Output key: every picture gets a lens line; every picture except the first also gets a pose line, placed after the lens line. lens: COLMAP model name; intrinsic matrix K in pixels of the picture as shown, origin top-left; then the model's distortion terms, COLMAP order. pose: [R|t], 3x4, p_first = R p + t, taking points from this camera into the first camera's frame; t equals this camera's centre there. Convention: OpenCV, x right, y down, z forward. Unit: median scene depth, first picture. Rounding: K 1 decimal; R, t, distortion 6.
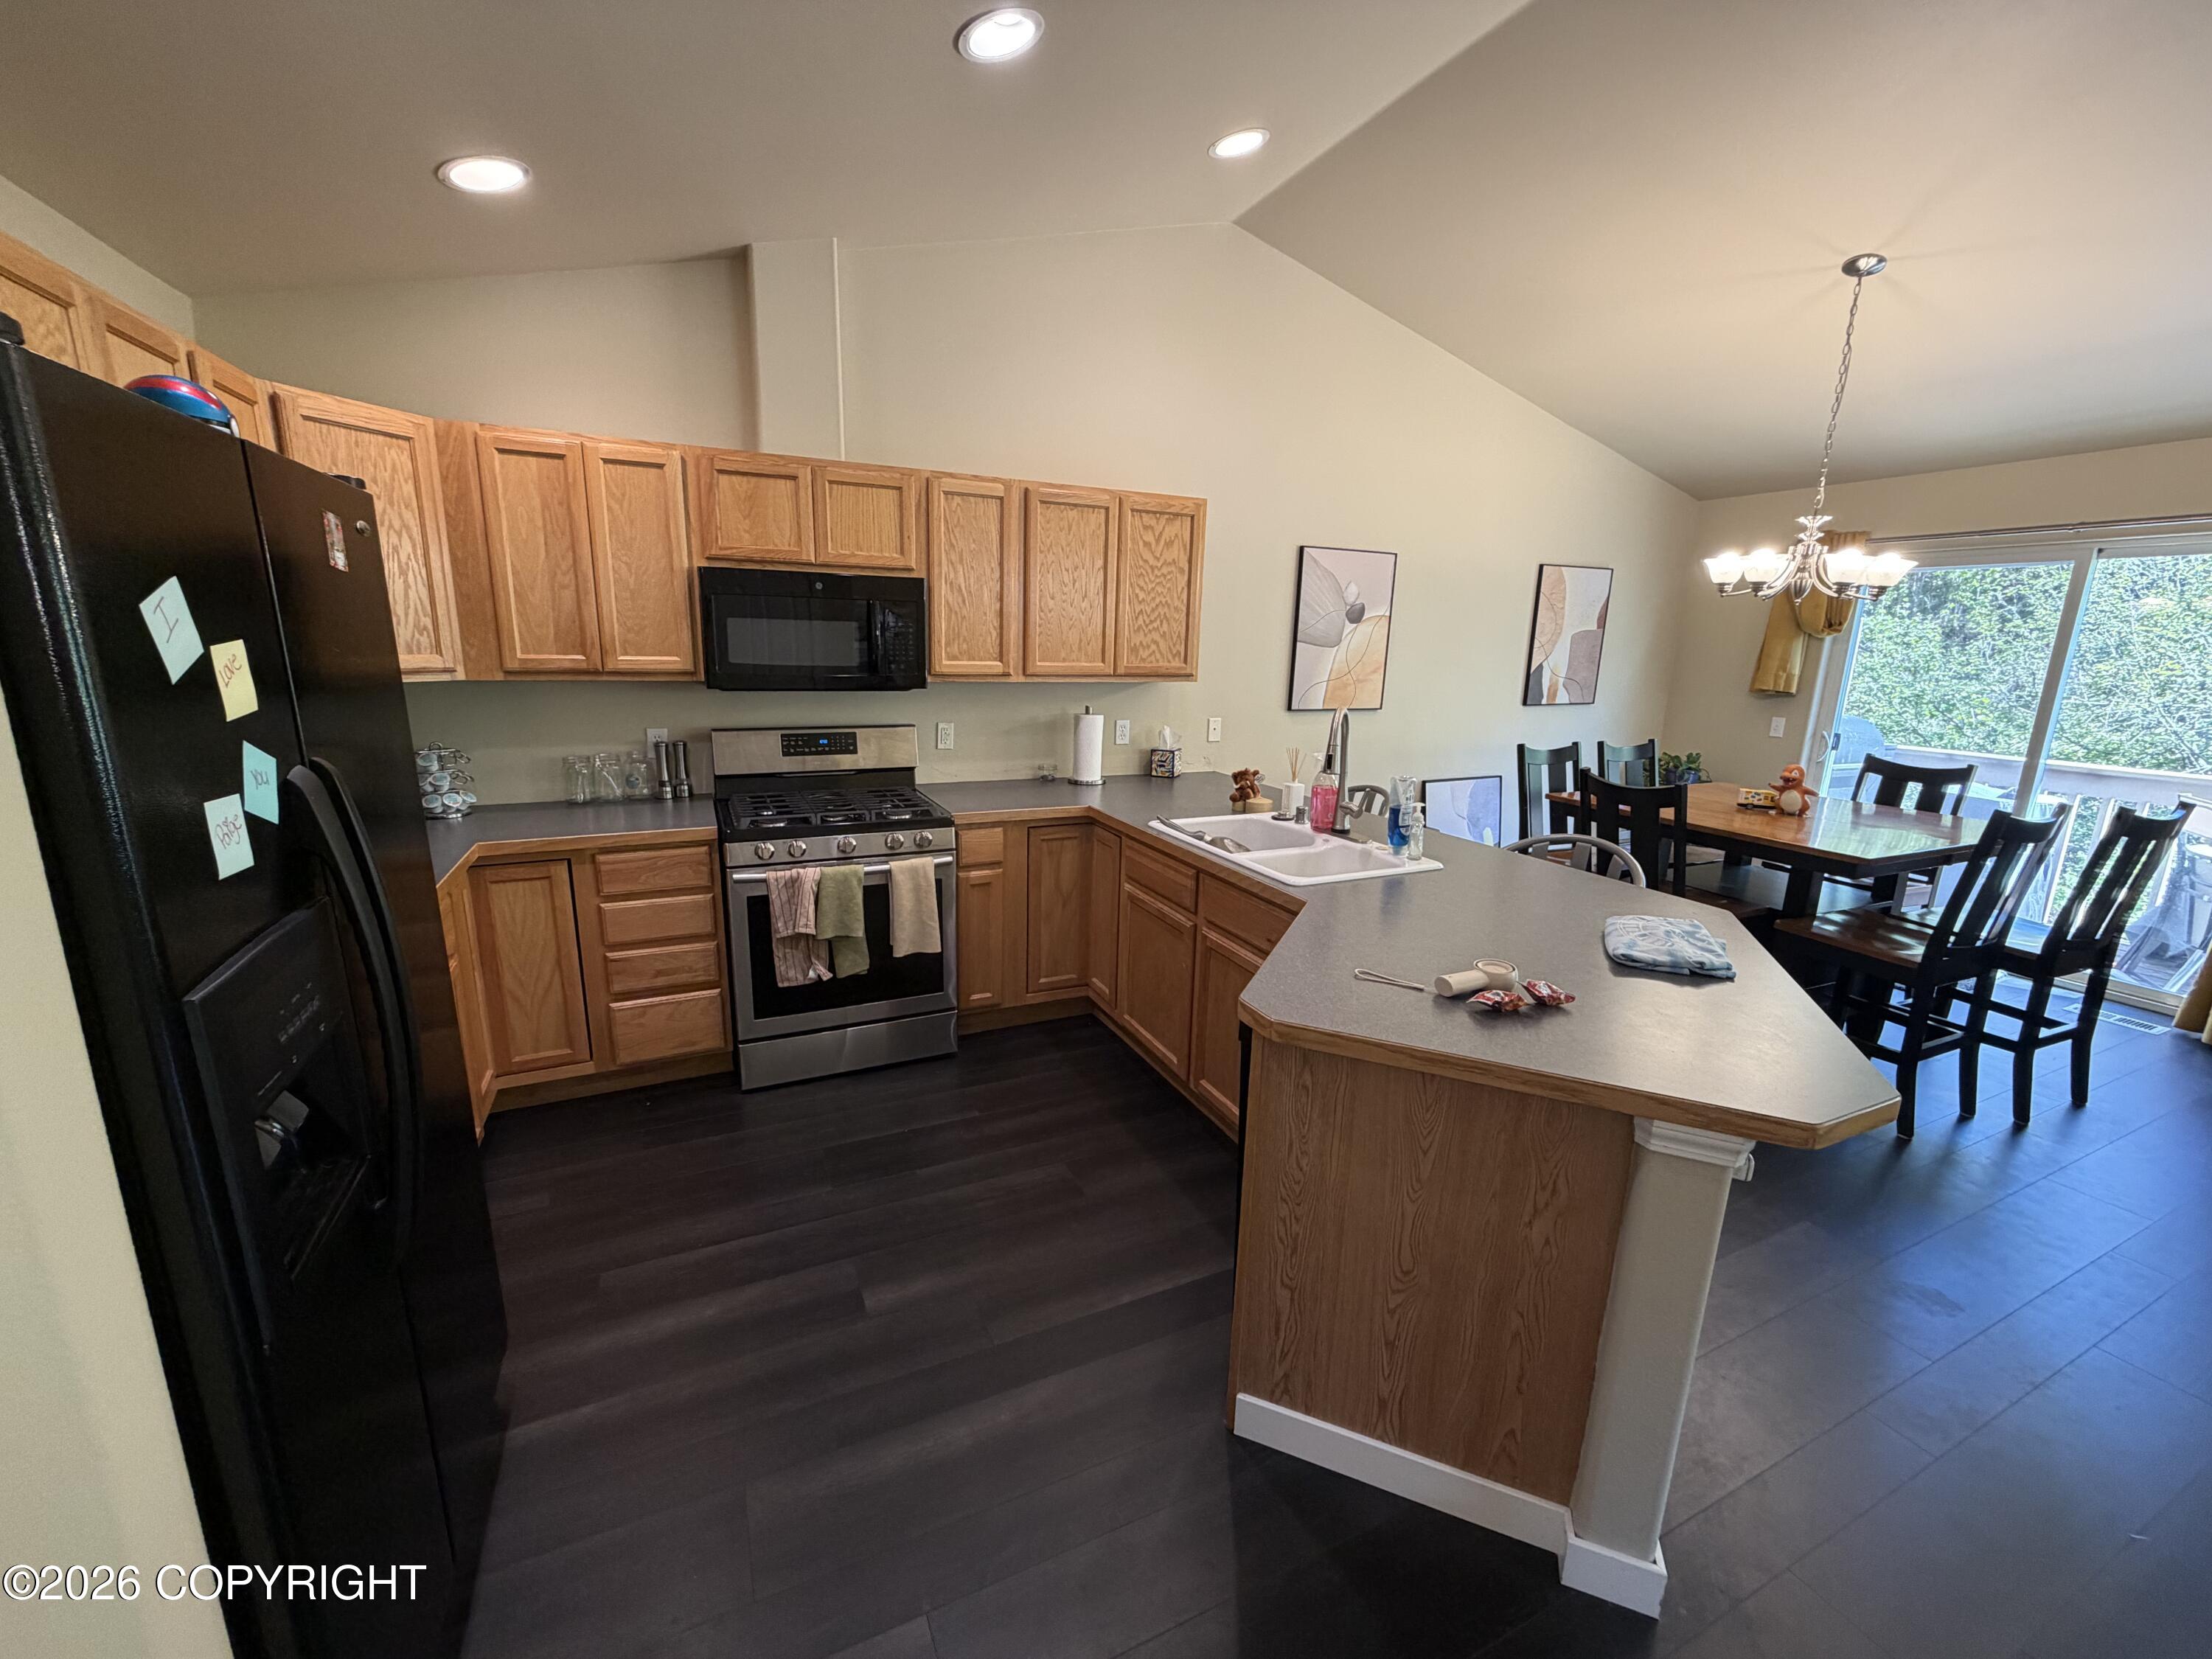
lens RADIAL K [[880.7, 0, 1093.4], [0, 880.7, 824.1], [0, 0, 1]] dist [0.001534, 0.000019]
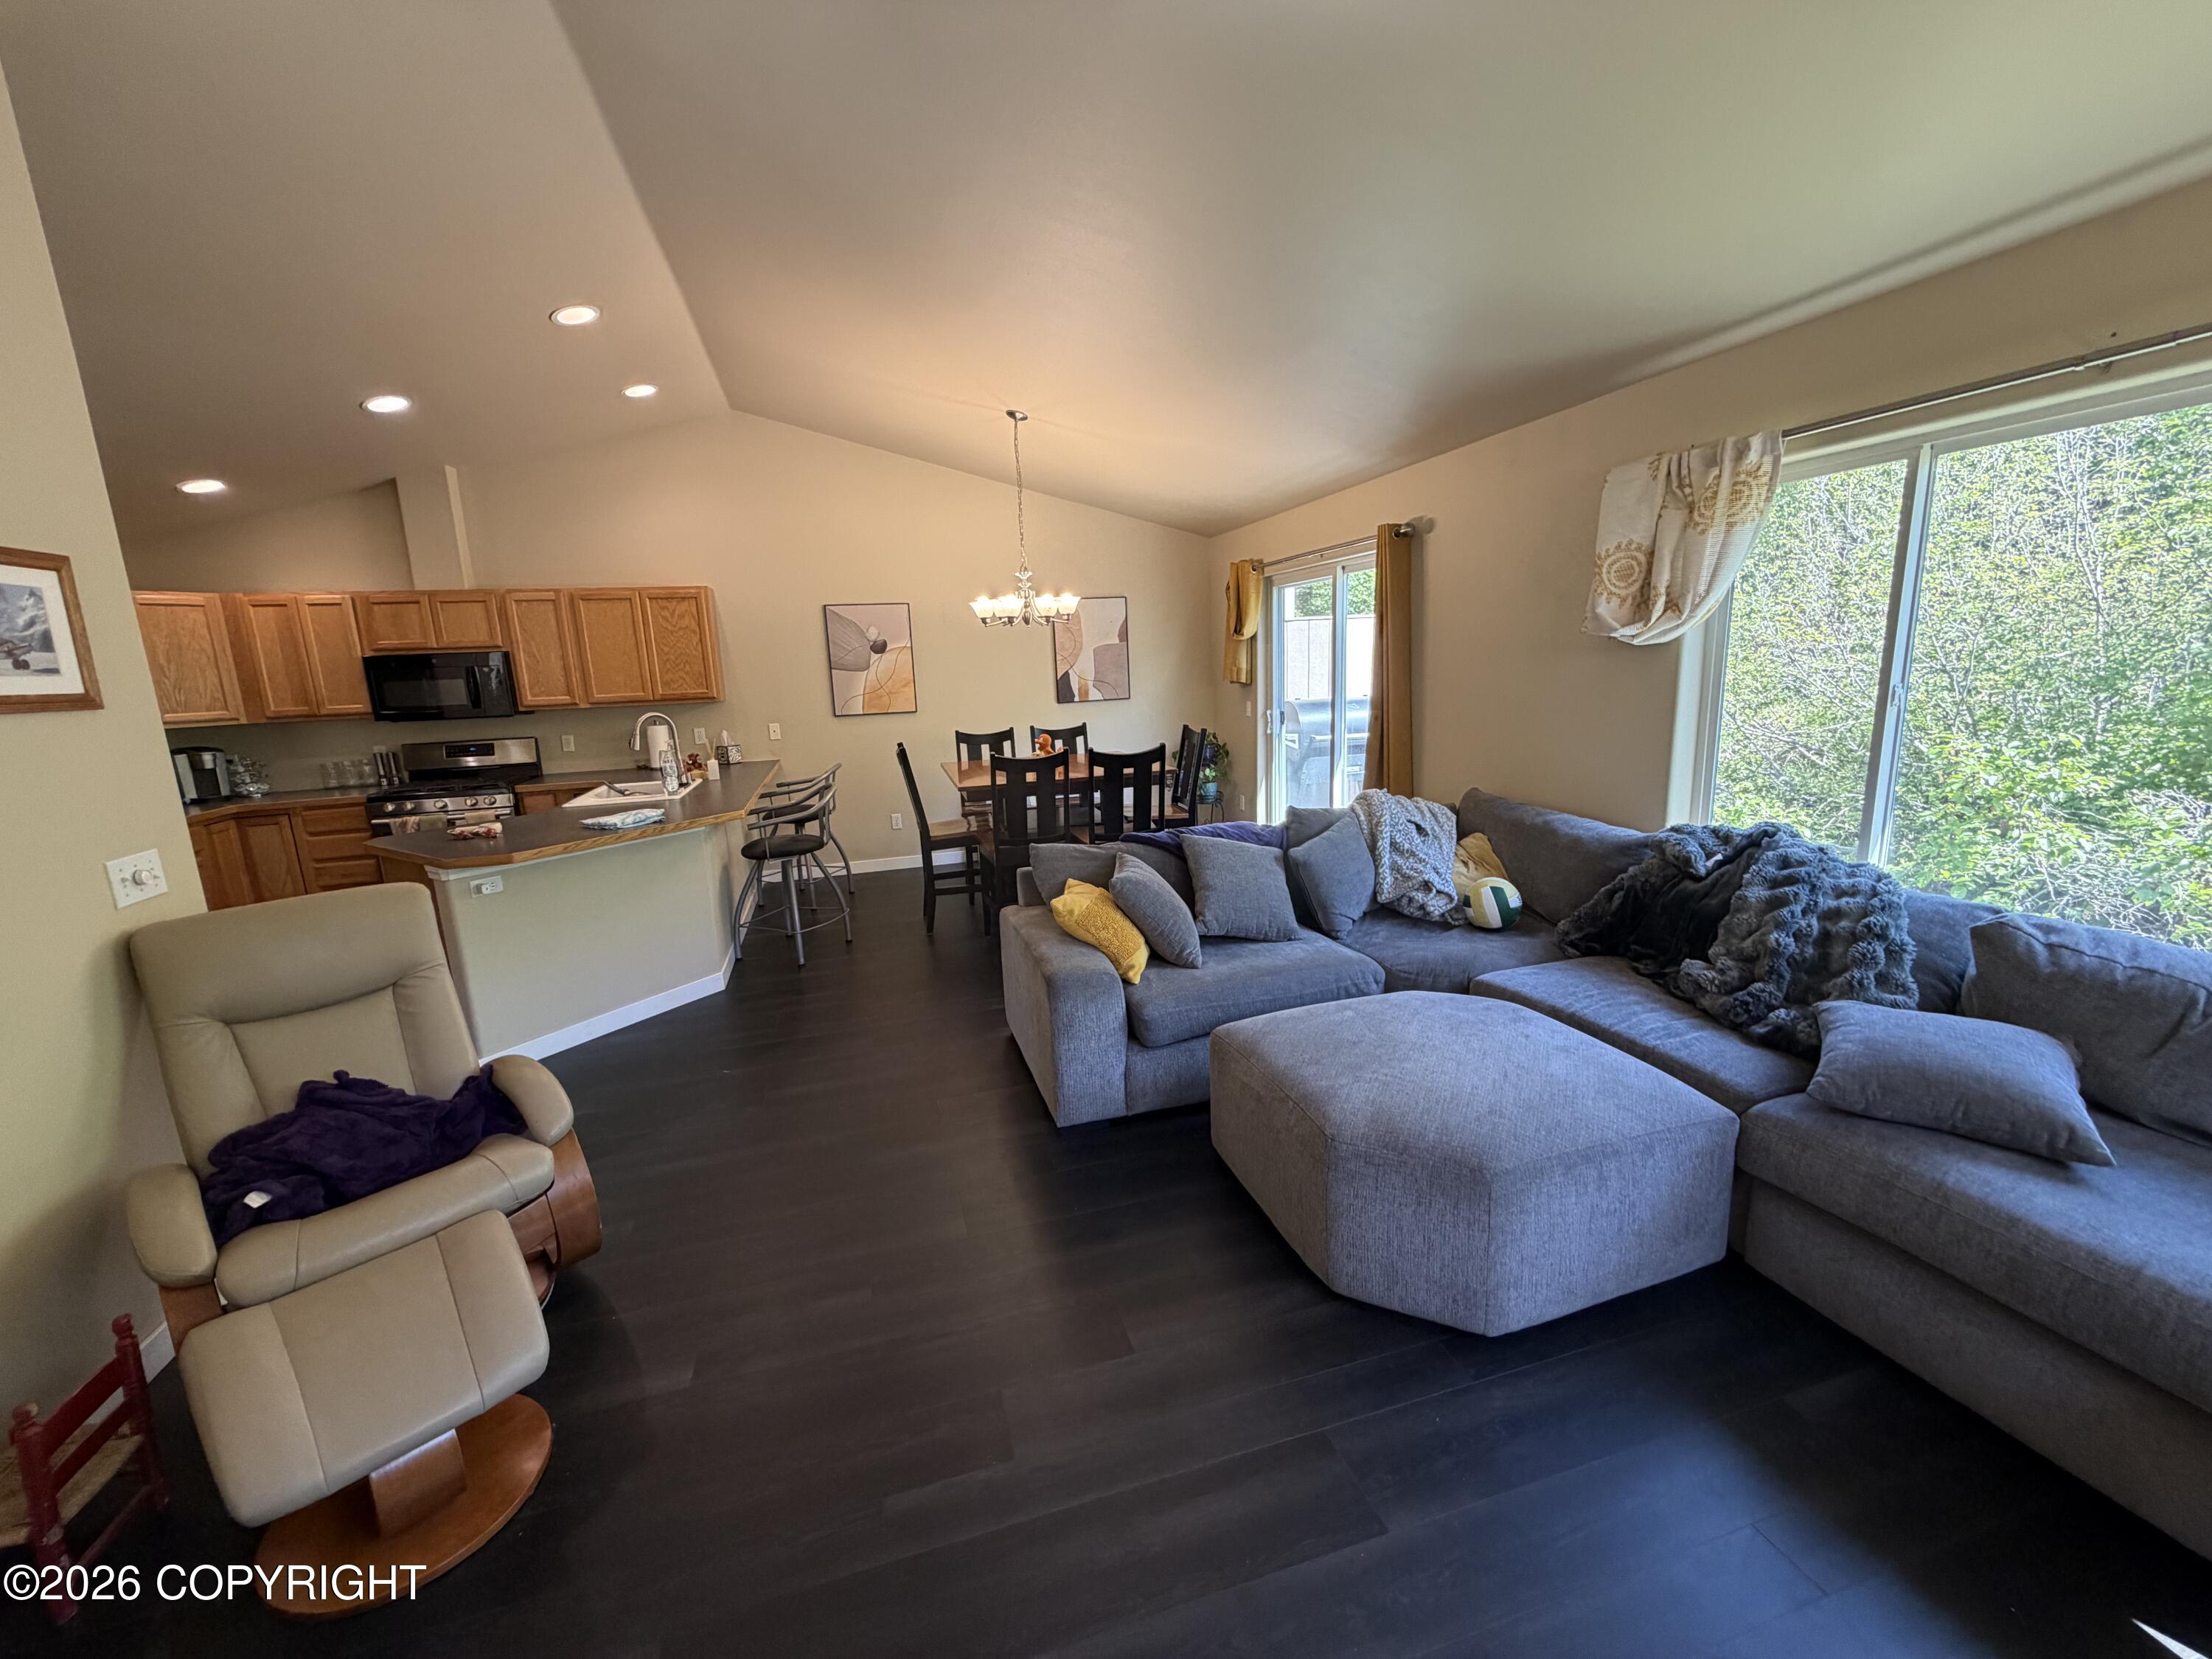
lens RADIAL K [[880.7, 0, 1093.4], [0, 880.7, 824.1], [0, 0, 1]] dist [0.001534, 0.000019]
pose [[0.985802, -0.034428, -0.164345, 1.166430], [0.030479, 0.999184, -0.026493, 0.134508], [0.165124, 0.021108, 0.986047, -0.483347]]
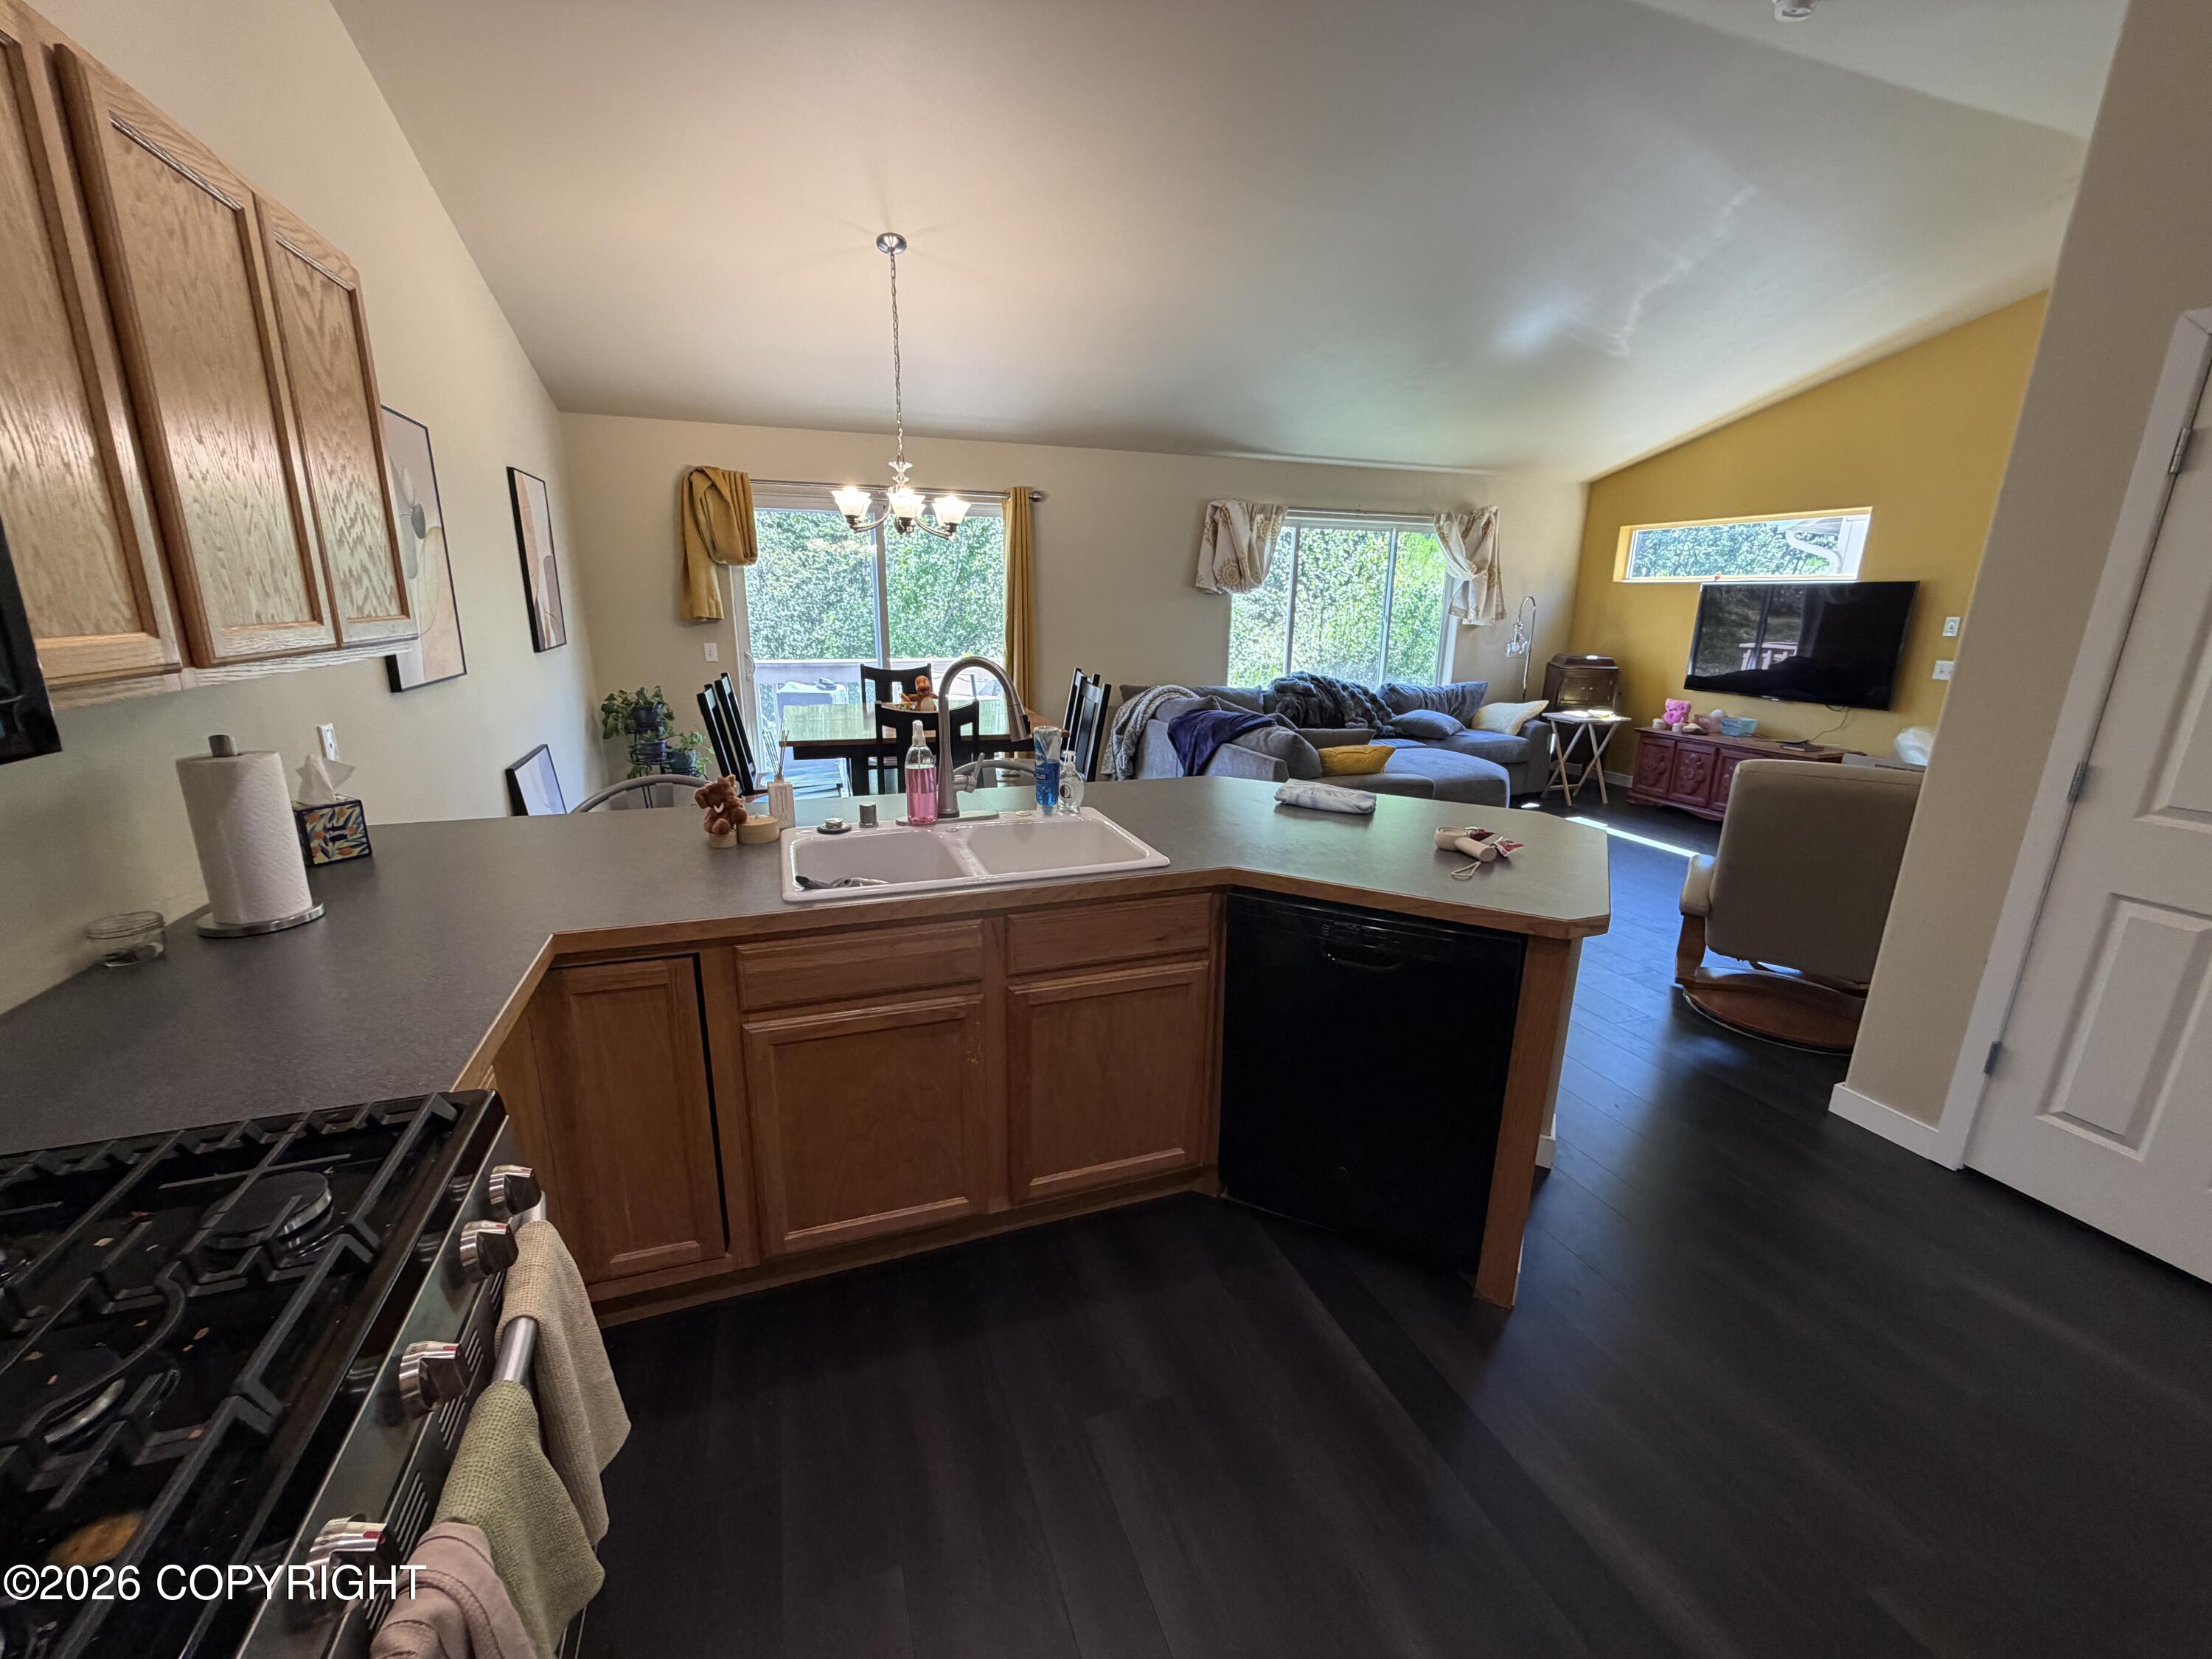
lens RADIAL K [[880.7, 0, 1093.4], [0, 880.7, 824.1], [0, 0, 1]] dist [0.001534, 0.000019]
pose [[0.101801, -0.272193, 0.956843, -0.399169], [0.197682, 0.948193, 0.248700, -0.133412], [-0.974966, 0.163832, 0.150334, 0.649097]]
